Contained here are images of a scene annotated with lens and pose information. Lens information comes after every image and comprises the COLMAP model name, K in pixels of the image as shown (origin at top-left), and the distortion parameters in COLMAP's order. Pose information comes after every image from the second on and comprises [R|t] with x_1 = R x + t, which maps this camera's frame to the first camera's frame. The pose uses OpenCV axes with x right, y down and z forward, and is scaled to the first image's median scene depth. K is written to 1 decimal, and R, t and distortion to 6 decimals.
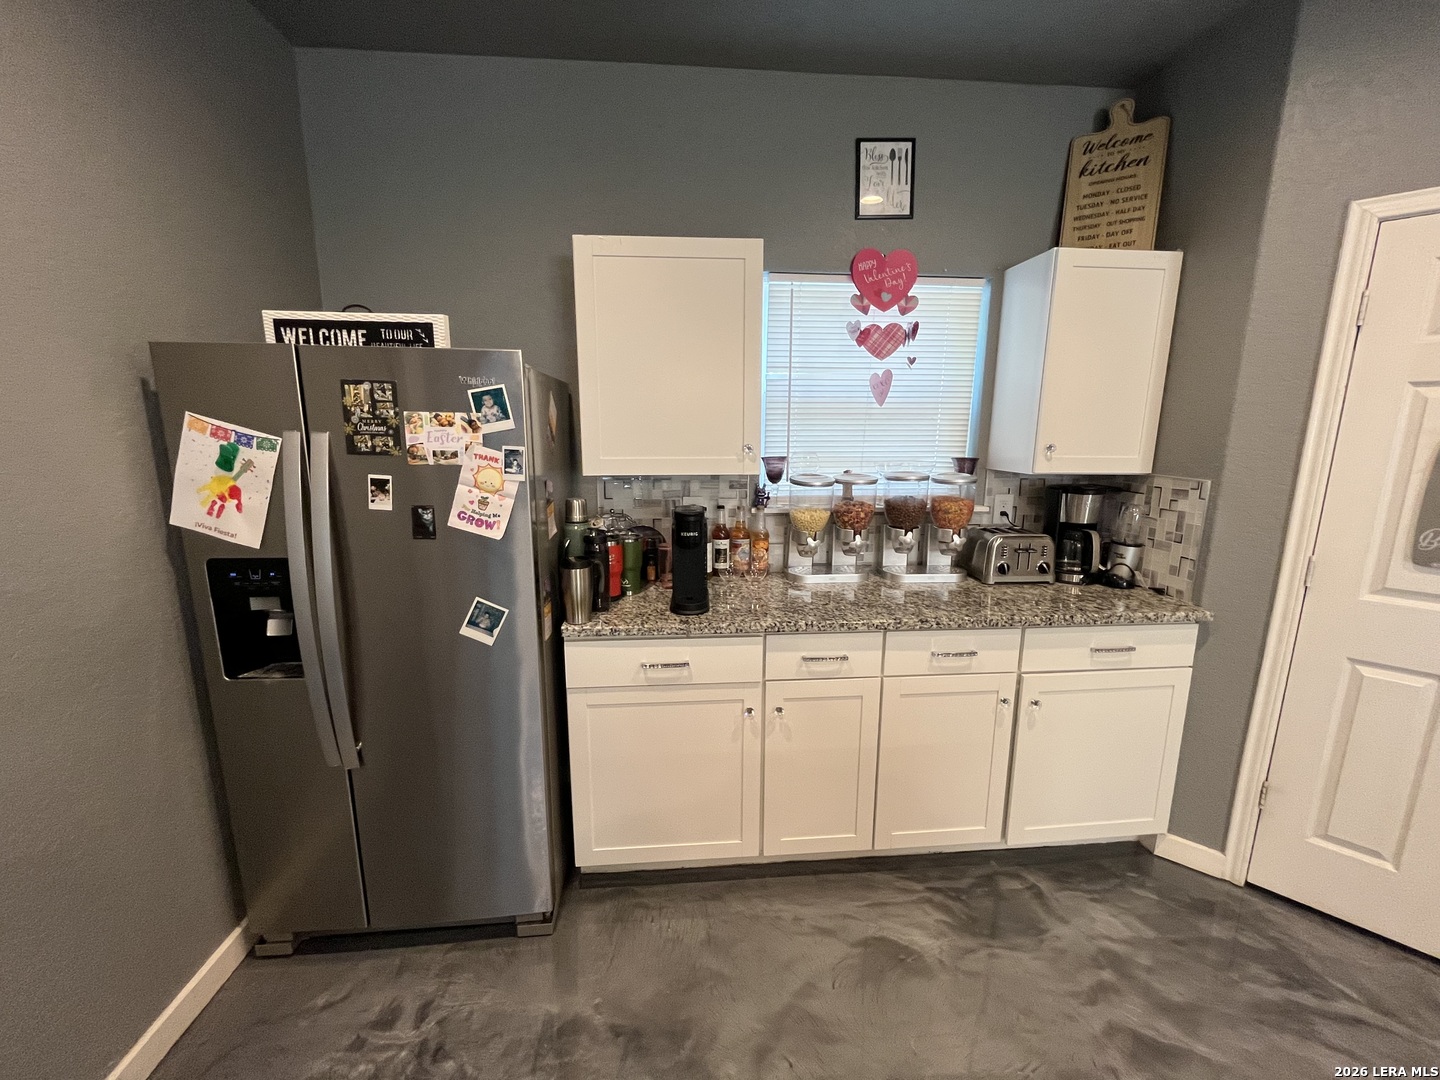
lens RADIAL K [[585.4, 0, 720.6], [0, 585.4, 538.7], [0, 0, 1]] dist [-0.003278, -0.000169]
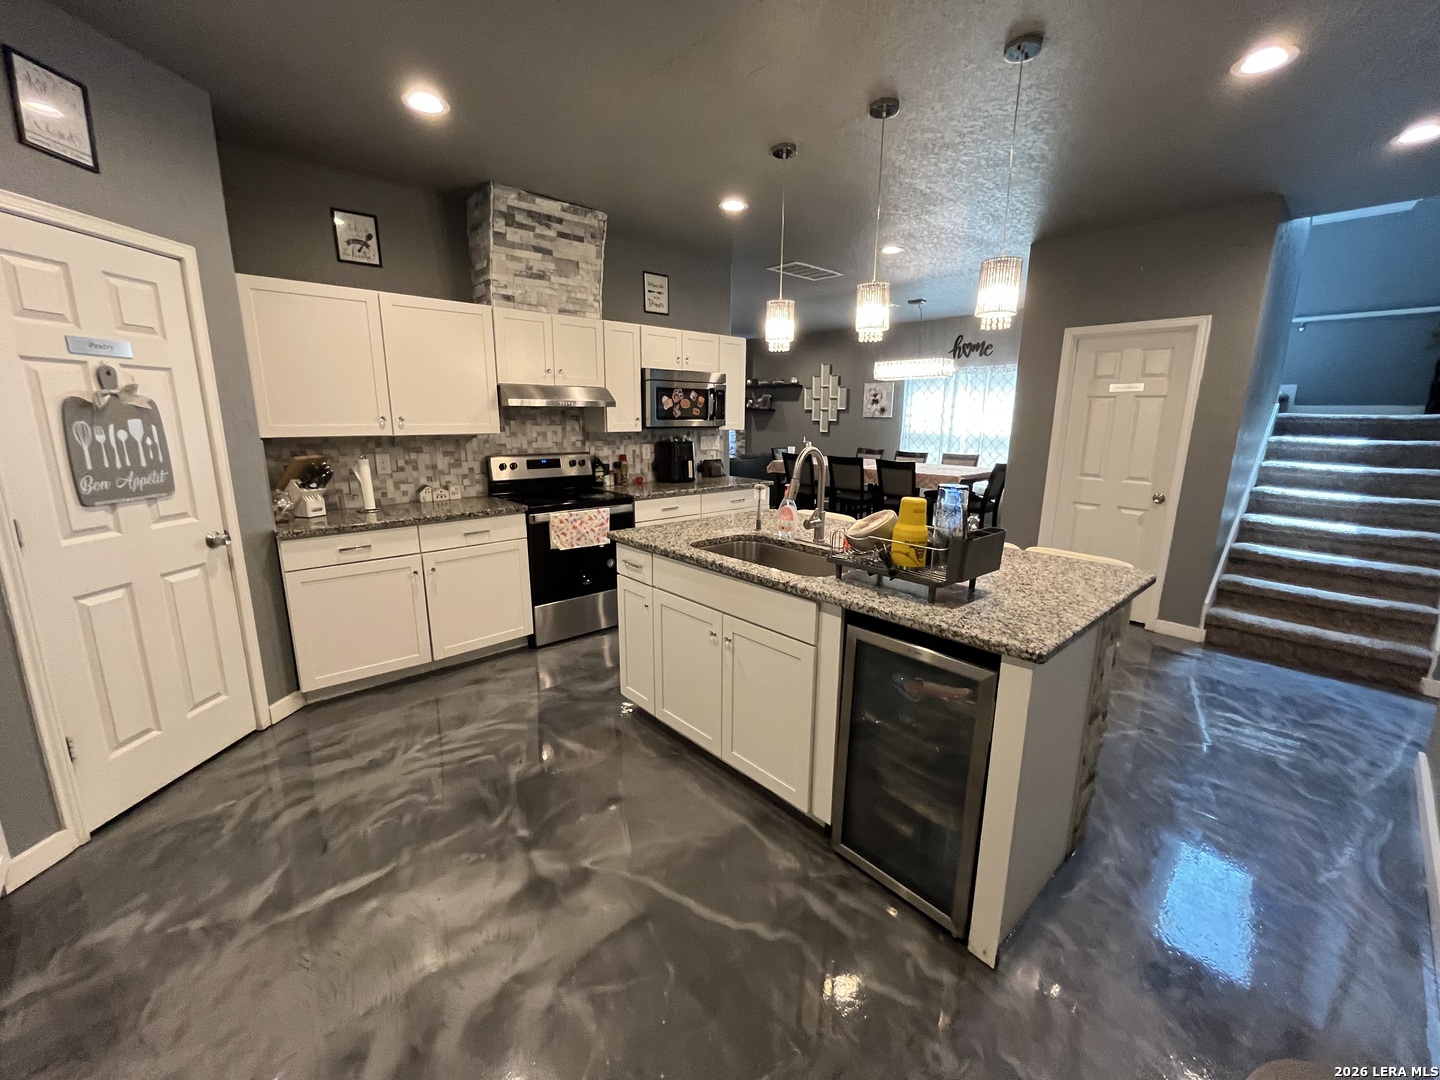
lens RADIAL K [[585.4, 0, 719.3], [0, 585.4, 536.3], [0, 0, 1]] dist [-0.003278, -0.000169]
pose [[-0.611582, -0.172702, 0.772102, -0.478969], [0.134080, 0.939146, 0.316270, -0.085784], [-0.779737, 0.296948, -0.551209, 0.510069]]
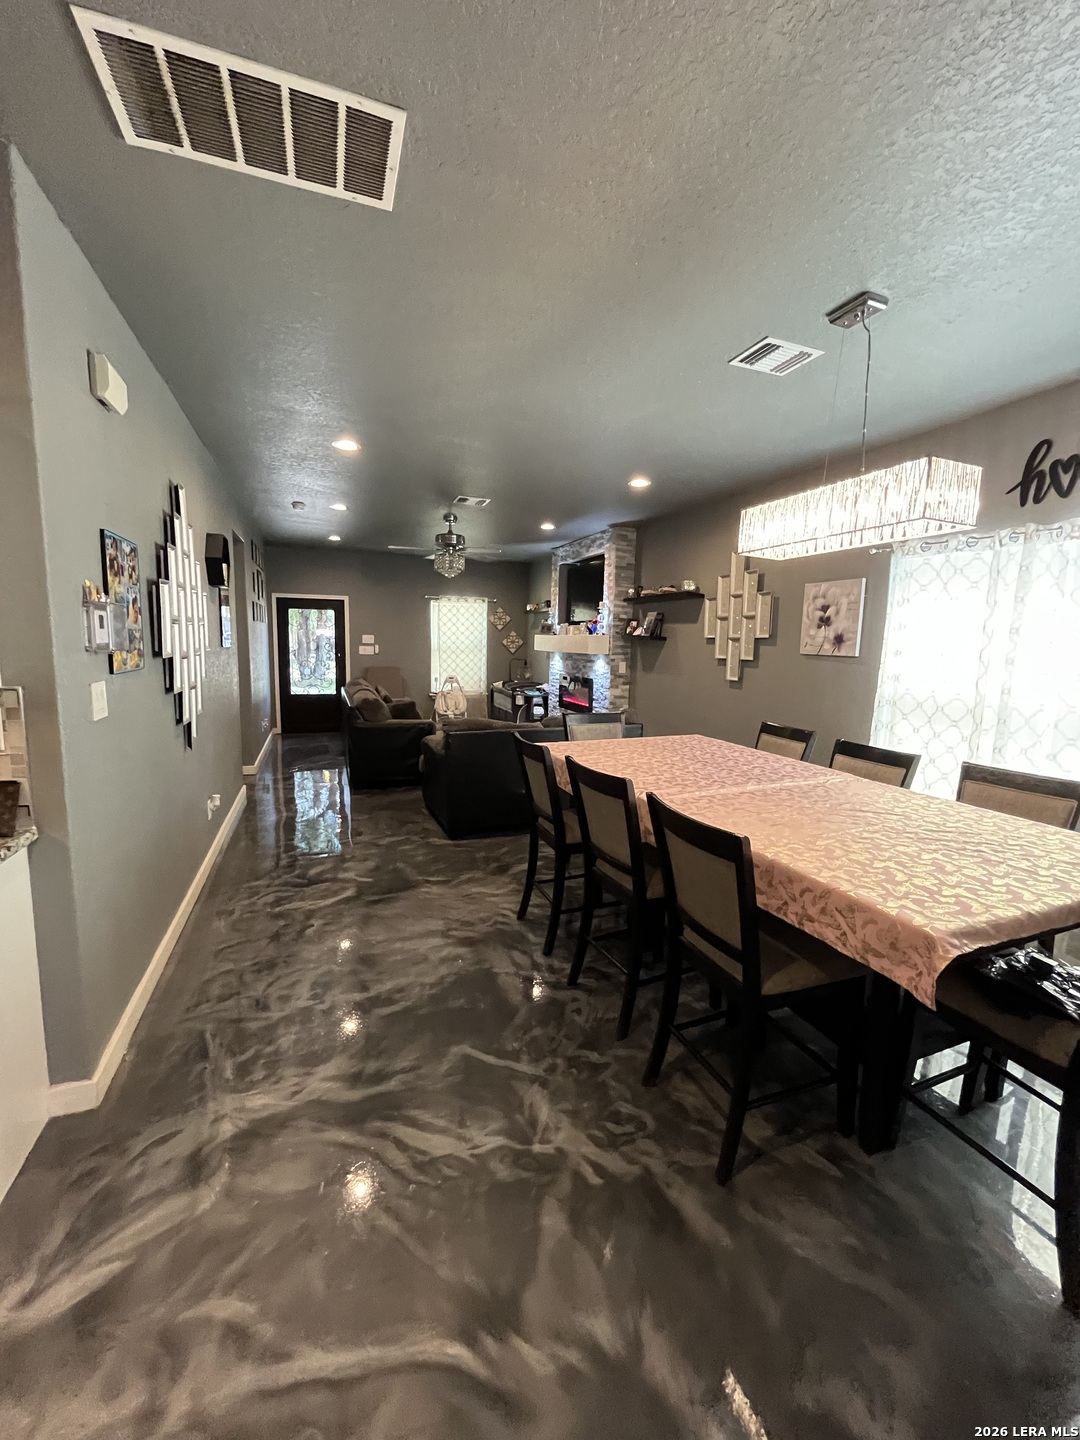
lens RADIAL K [[585.4, 0, 542.2], [0, 585.4, 719.8], [0, 0, 1]] dist [-0.003278, -0.000169]
pose [[-0.275448, -0.142805, 0.950650, 0.632368], [0.152781, 0.969833, 0.189955, 0.297559], [-0.949098, 0.197564, -0.245321, -1.580984]]
